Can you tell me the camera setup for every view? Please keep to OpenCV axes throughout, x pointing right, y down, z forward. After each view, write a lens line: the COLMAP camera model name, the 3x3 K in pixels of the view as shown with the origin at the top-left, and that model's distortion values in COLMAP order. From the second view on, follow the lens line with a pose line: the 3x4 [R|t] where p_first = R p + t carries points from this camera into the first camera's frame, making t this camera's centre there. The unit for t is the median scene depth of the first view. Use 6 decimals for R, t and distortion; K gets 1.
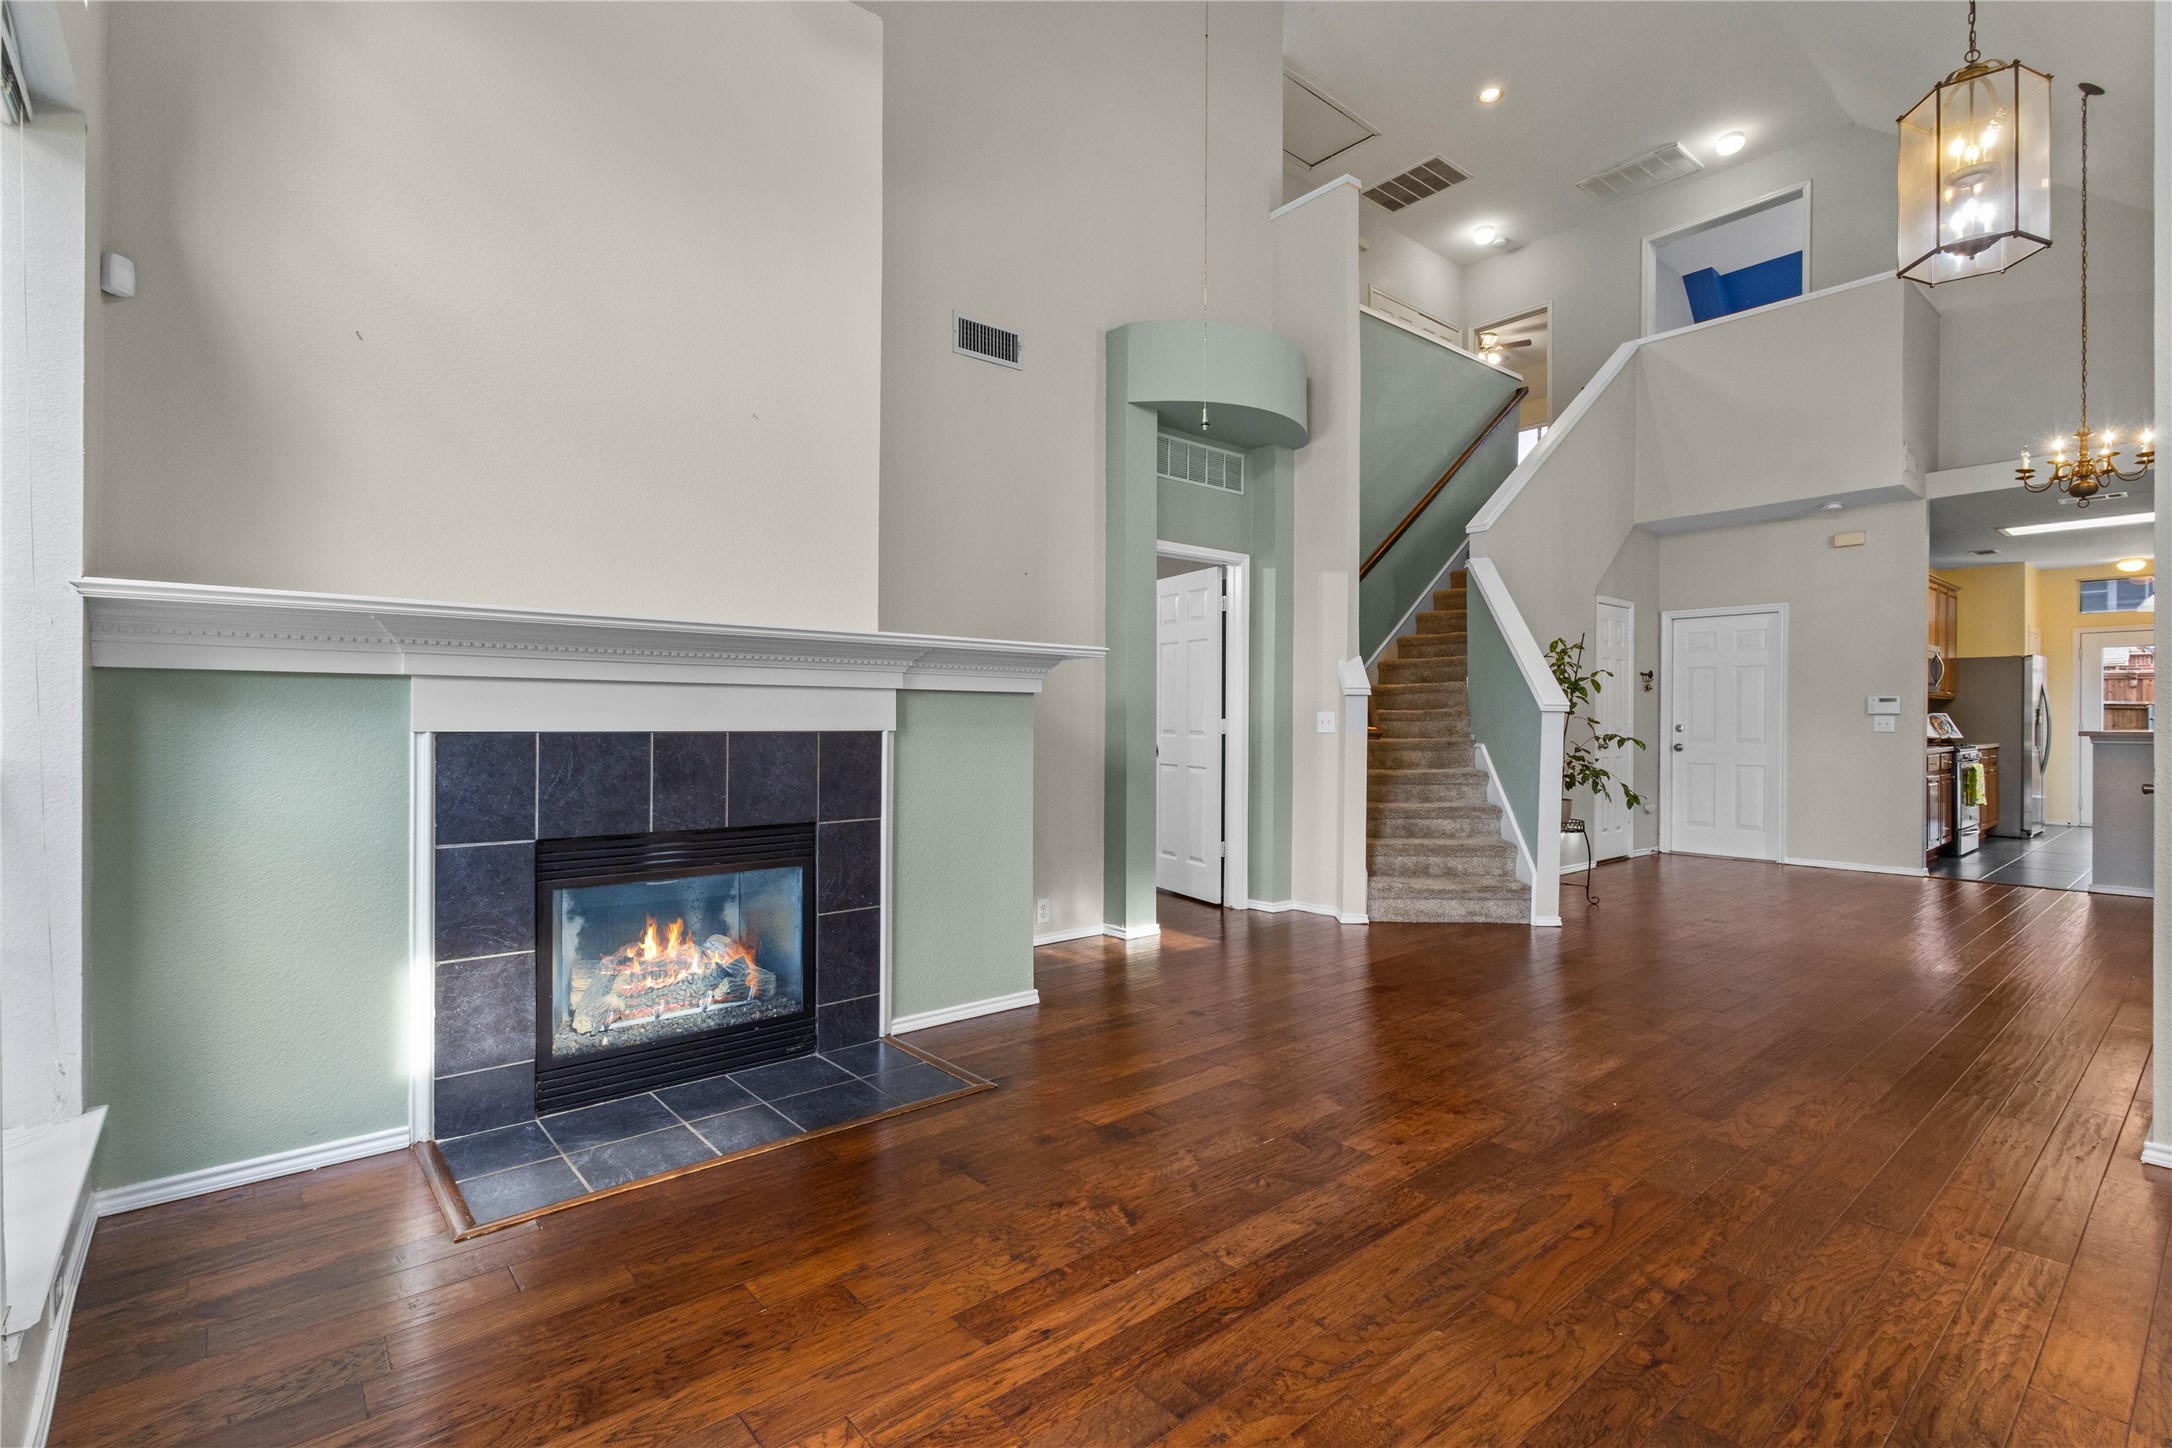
lens RADIAL K [[1019.9, 0, 1090.7], [0, 1019.9, 727.6], [0, 0, 1]] dist [-0.003698, 0.000805]
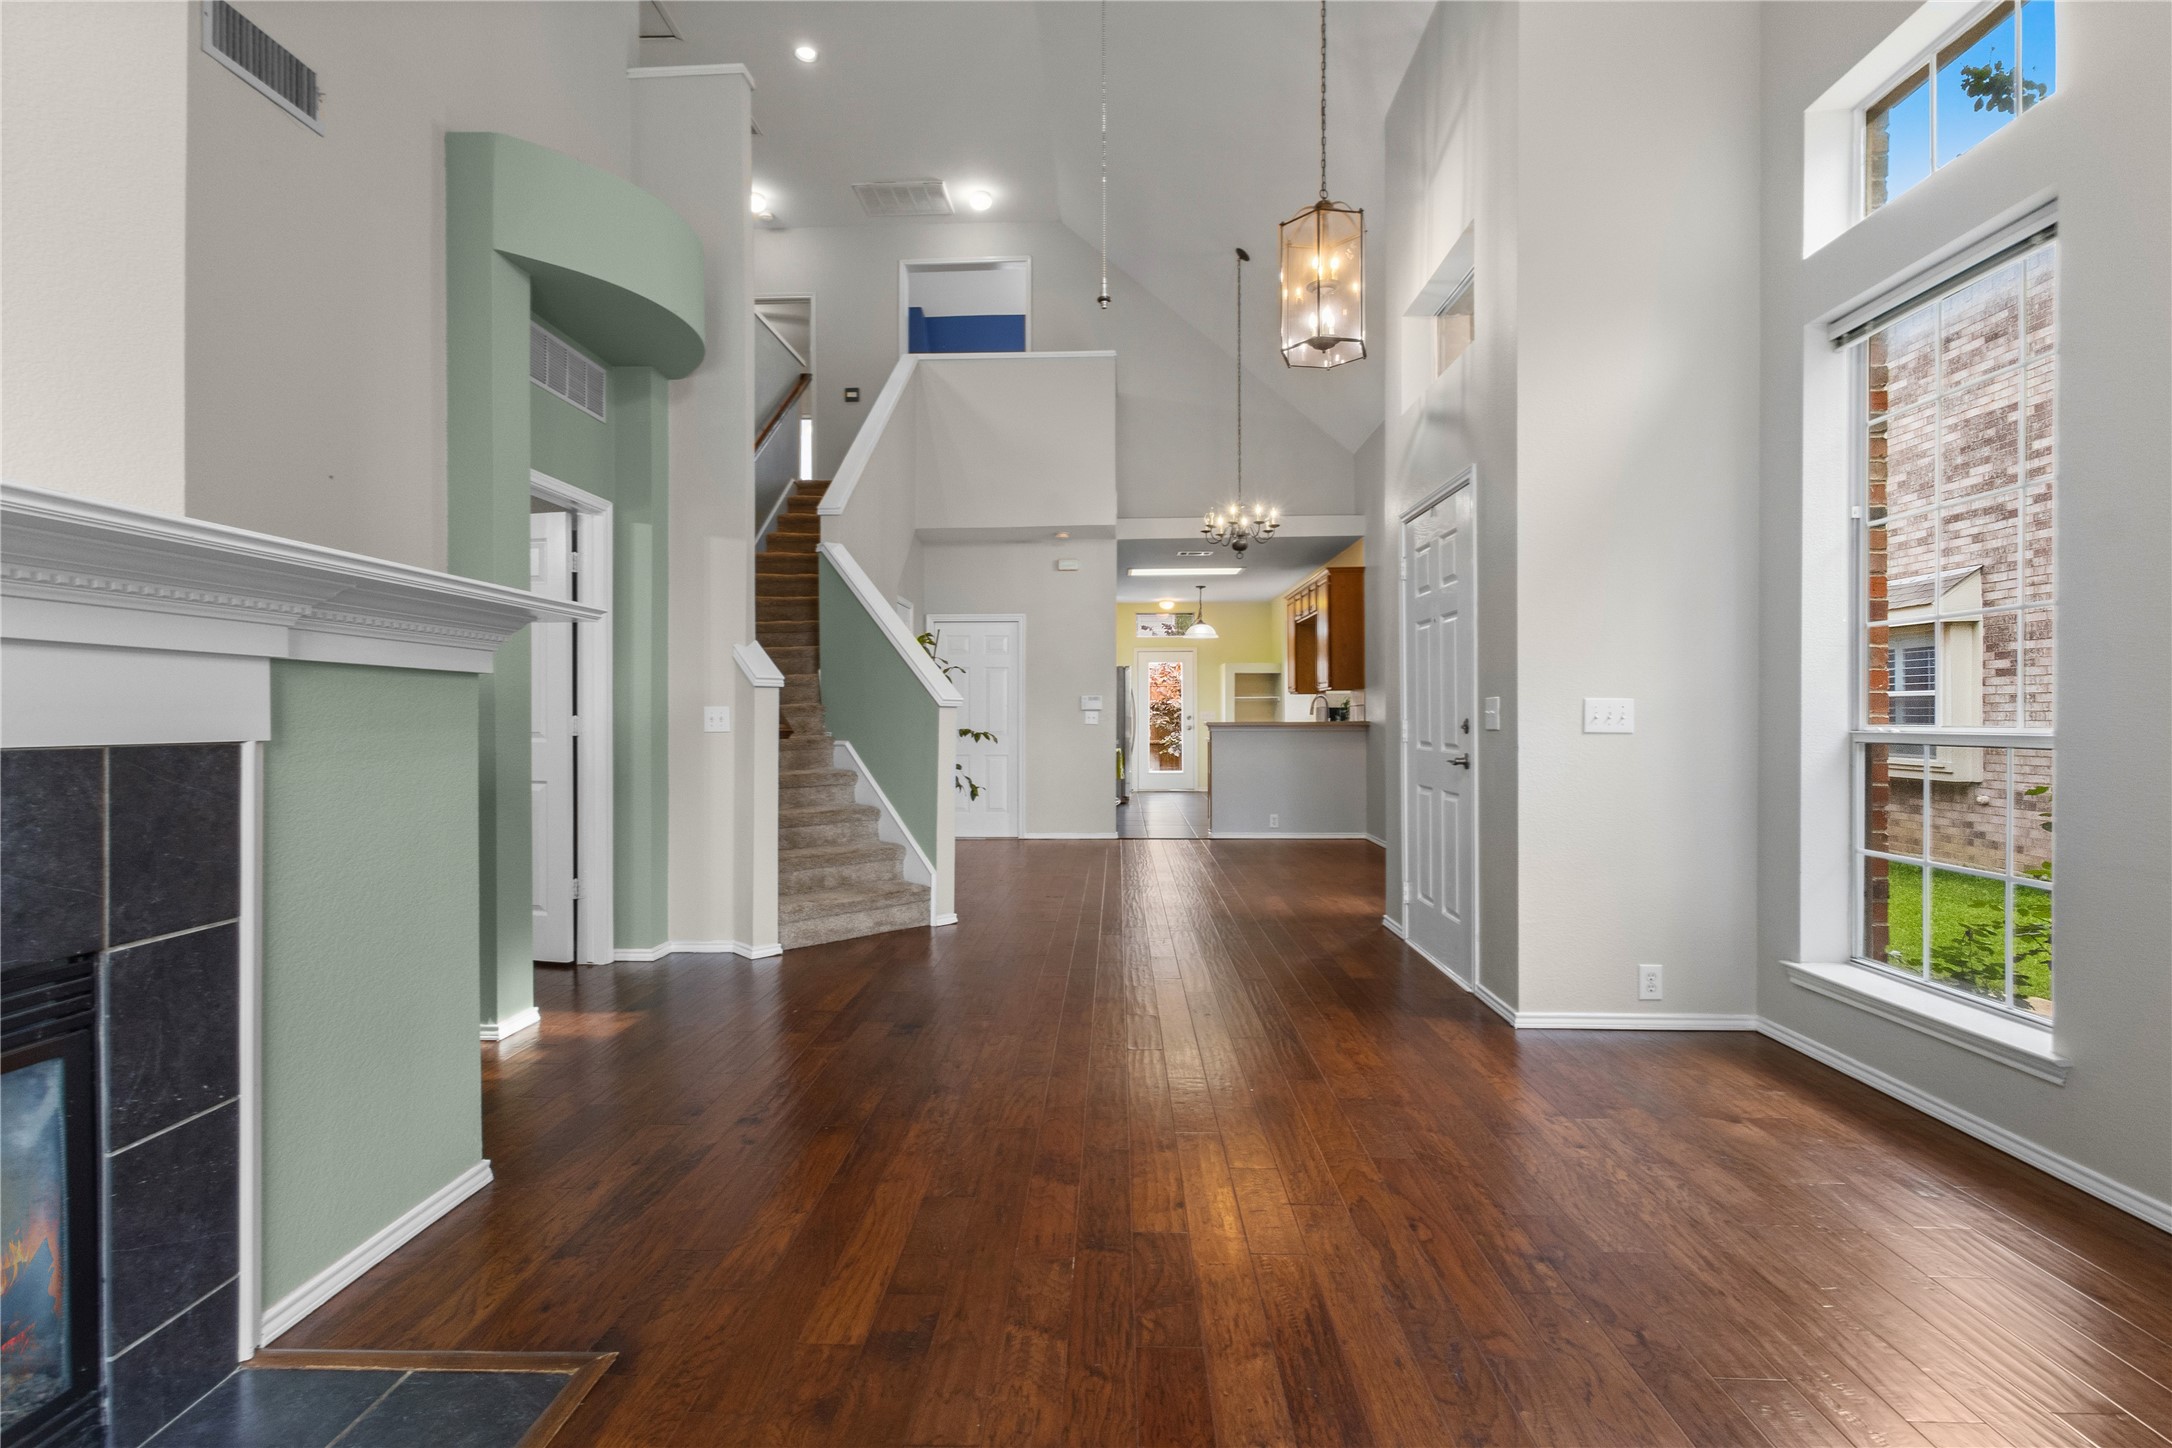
lens RADIAL K [[1019.9, 0, 1090.7], [0, 1019.9, 727.6], [0, 0, 1]] dist [-0.003698, 0.000805]
pose [[0.671656, -0.013055, 0.740748, -0.184954], [0.010698, 0.999911, 0.007922, -0.001947], [-0.740786, 0.002603, 0.671736, 0.230733]]
